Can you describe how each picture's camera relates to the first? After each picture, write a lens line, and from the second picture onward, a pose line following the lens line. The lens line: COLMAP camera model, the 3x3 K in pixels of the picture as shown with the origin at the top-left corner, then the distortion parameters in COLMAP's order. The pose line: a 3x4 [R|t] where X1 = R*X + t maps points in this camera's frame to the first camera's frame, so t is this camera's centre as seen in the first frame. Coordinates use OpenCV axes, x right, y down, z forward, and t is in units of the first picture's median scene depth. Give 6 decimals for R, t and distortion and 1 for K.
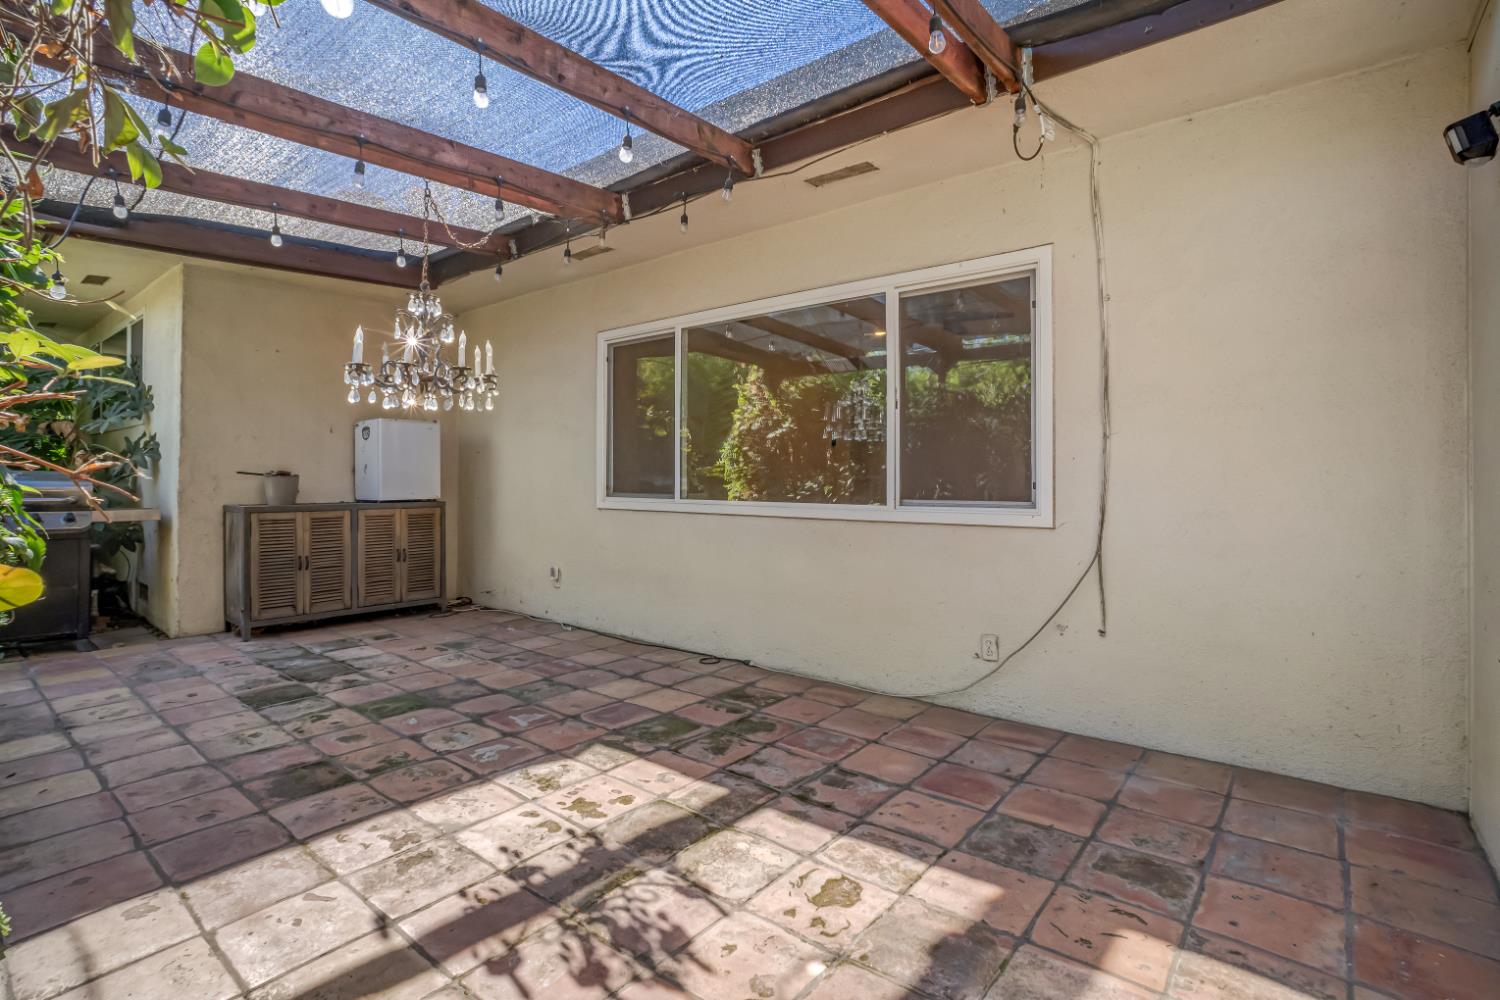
lens RADIAL K [[737.4, 0, 756.9], [0, 737.4, 471.8], [0, 0, 1]] dist [-0.062969, 0.028274]
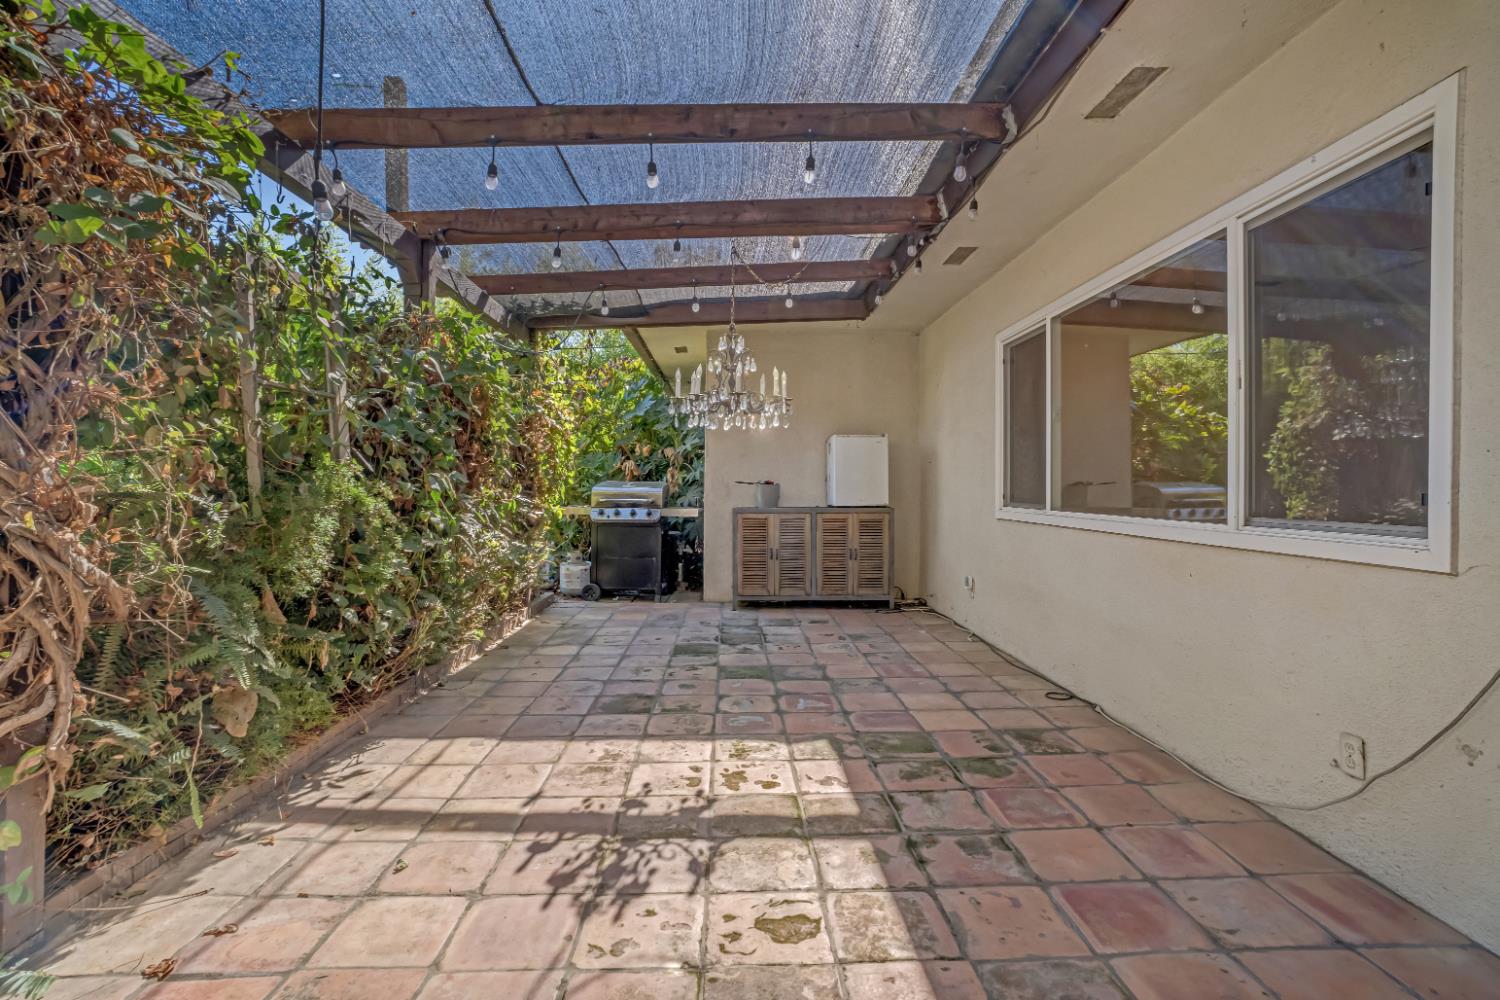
lens RADIAL K [[739.7, 0, 748.8], [0, 739.7, 486.8], [0, 0, 1]] dist [-0.028464, 0.012250]
pose [[0.652186, 0.001461, -0.758058, 0.538324], [0.005117, 0.999967, 0.006330, 0.001948], [0.758042, -0.008007, 0.652156, 0.231660]]
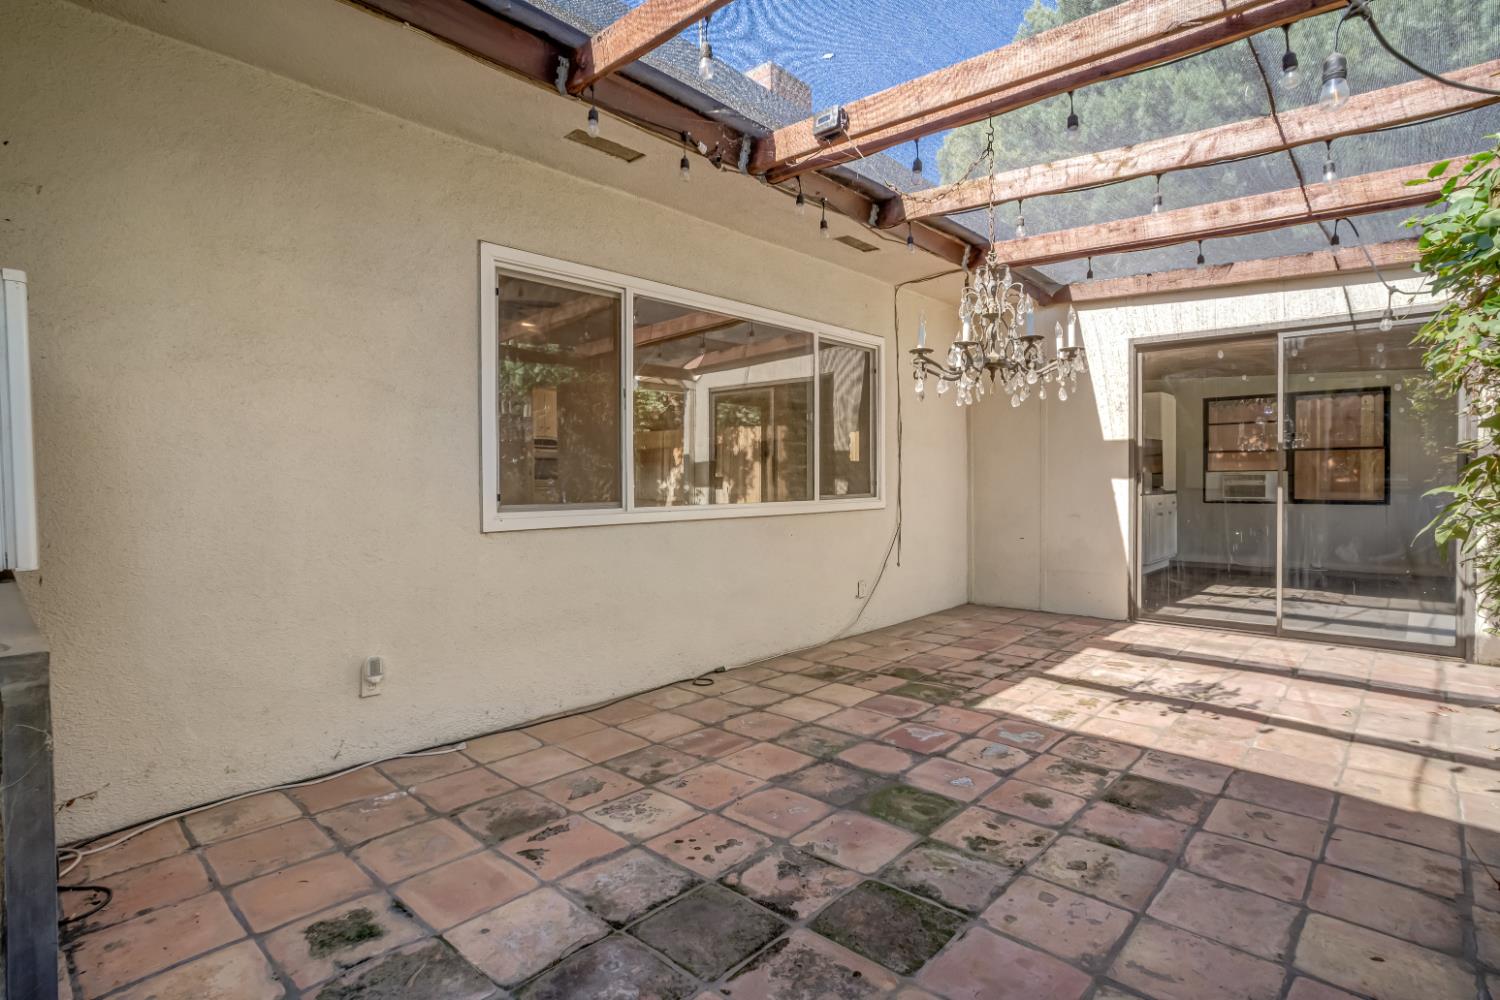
lens RADIAL K [[743.0, 0, 750.1], [0, 743.0, 502.9], [0, 0, 1]] dist [-0.077677, 0.032512]
pose [[0.069937, -0.034260, 0.996963, -1.448290], [0.003315, 0.999413, 0.034112, 0.008234], [-0.997546, 0.000919, 0.070009, 1.320453]]
